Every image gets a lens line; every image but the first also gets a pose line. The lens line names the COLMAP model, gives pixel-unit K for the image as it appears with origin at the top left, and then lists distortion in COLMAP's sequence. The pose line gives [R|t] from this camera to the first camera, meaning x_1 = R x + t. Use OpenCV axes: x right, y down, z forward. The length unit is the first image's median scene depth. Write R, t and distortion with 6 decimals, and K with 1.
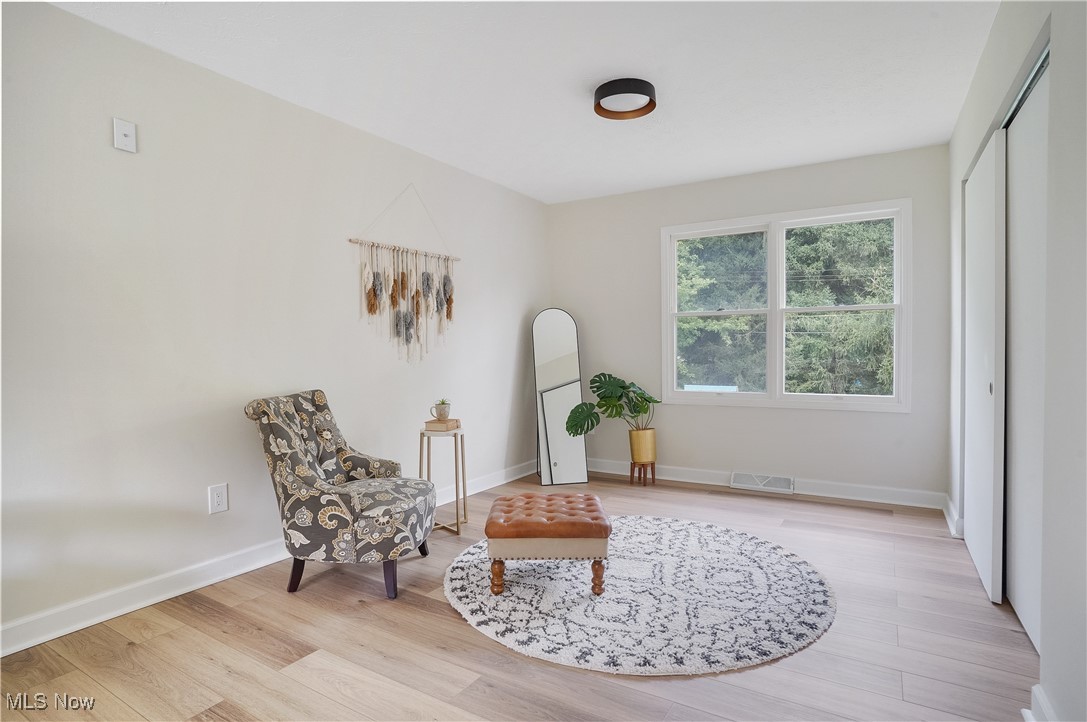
lens RADIAL K [[573.9, 0, 529.8], [0, 573.9, 359.1], [0, 0, 1]] dist [-0.069432, 0.037613]
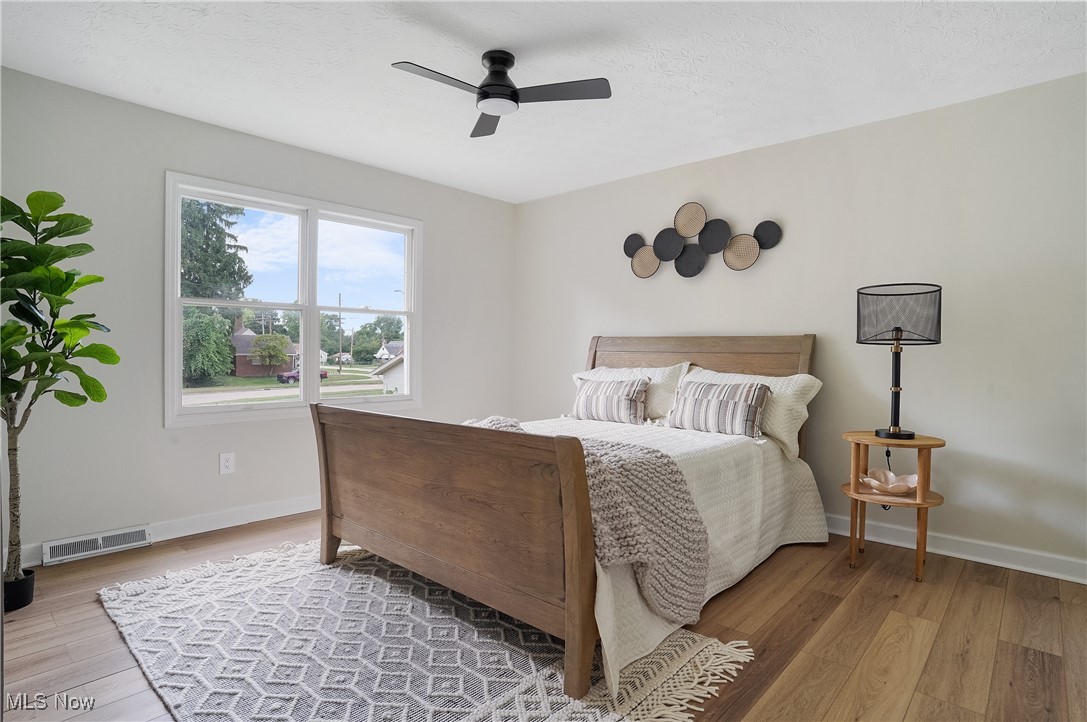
lens RADIAL K [[573.9, 0, 545.5], [0, 573.9, 359.0], [0, 0, 1]] dist [-0.069432, 0.037613]
pose [[-0.166117, 0.018738, -0.985928, 0.349772], [-0.025733, 0.999397, 0.023329, 0.001319], [0.985770, 0.029246, -0.165535, 0.059066]]
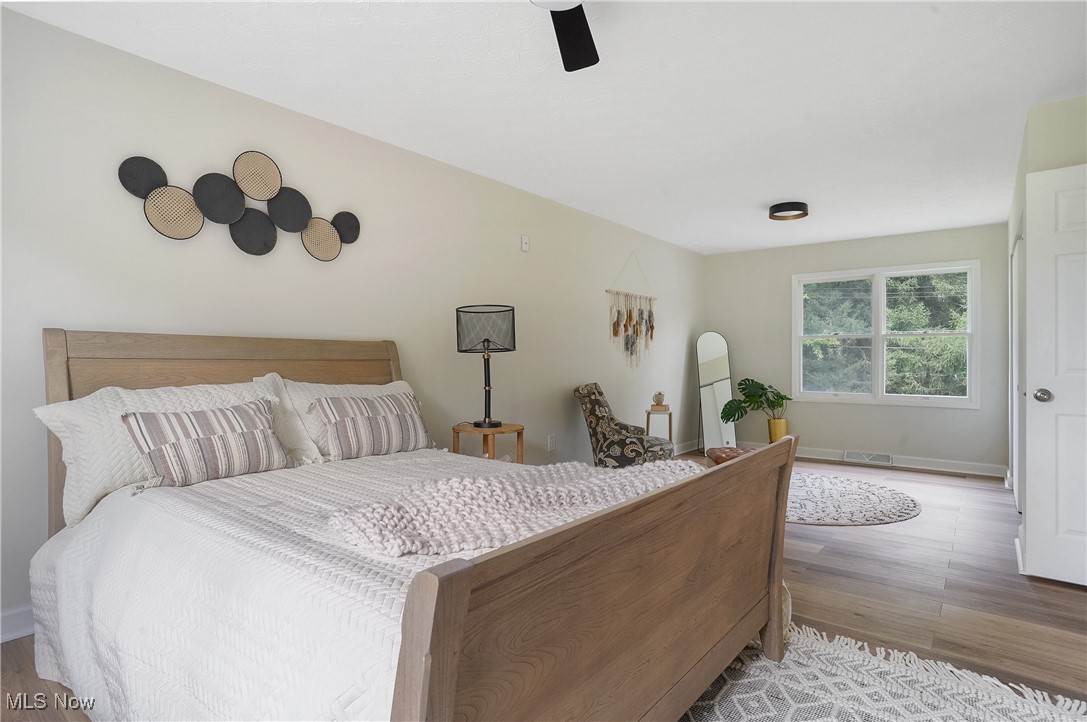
lens RADIAL K [[573.9, 0, 537.9], [0, 573.9, 352.8], [0, 0, 1]] dist [-0.069432, 0.037613]
pose [[0.993078, 0.014337, -0.116574, -0.286211], [-0.017640, 0.999470, -0.027360, 0.012349], [0.116120, 0.029227, 0.992805, -0.568378]]
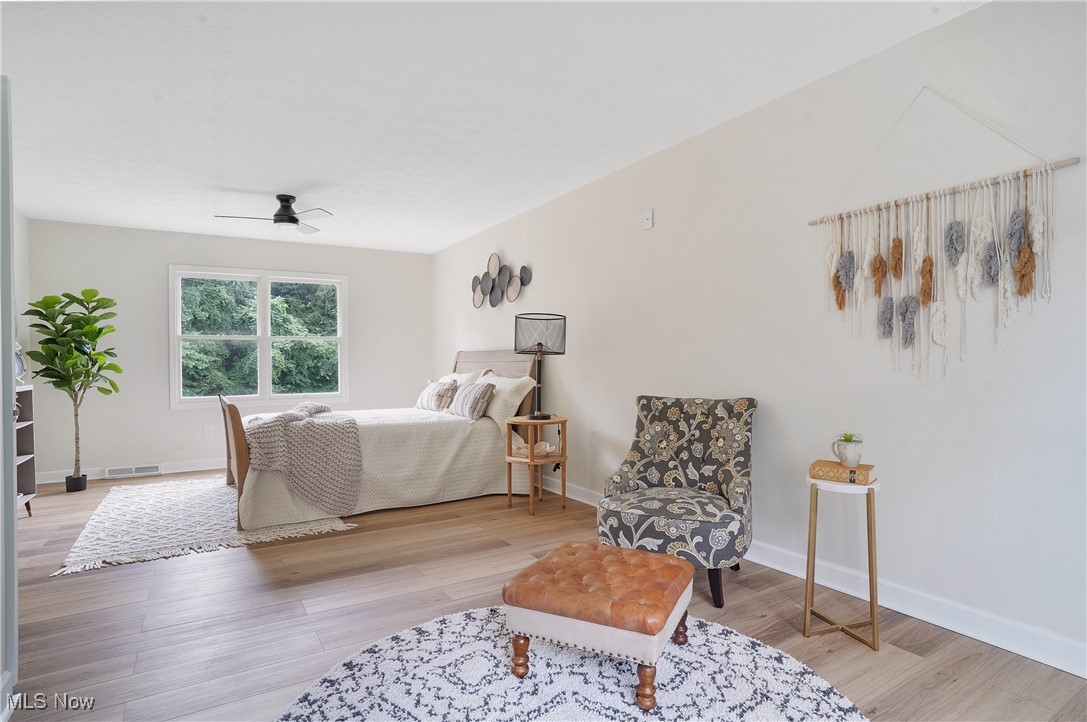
lens RADIAL K [[573.9, 0, 551.0], [0, 573.9, 363.8], [0, 0, 1]] dist [-0.069432, 0.037613]
pose [[-0.427137, 0.015104, -0.904061, 0.531052], [-0.005581, 0.999797, 0.019340, -0.017300], [0.904169, 0.013307, -0.426967, 0.913374]]
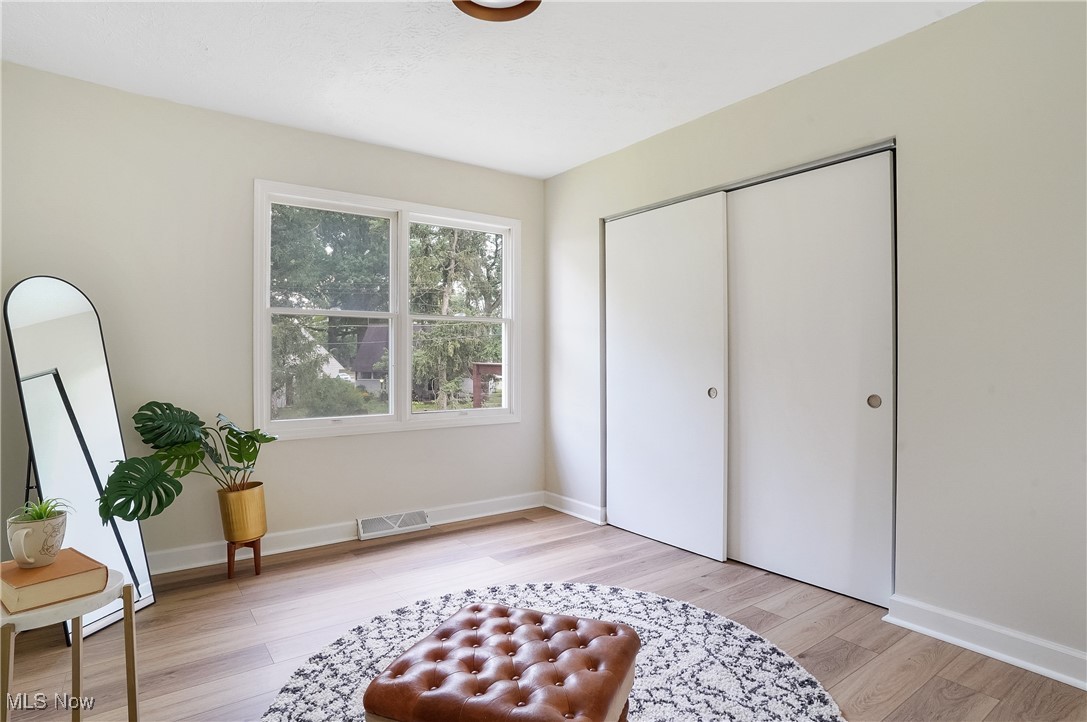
lens RADIAL K [[573.9, 0, 570.3], [0, 573.9, 361.3], [0, 0, 1]] dist [-0.069432, 0.037613]
pose [[0.354895, 0.008655, 0.934866, -0.323326], [0.012400, 0.999826, -0.013964, -0.003918], [-0.934824, 0.016548, 0.354725, 0.551419]]
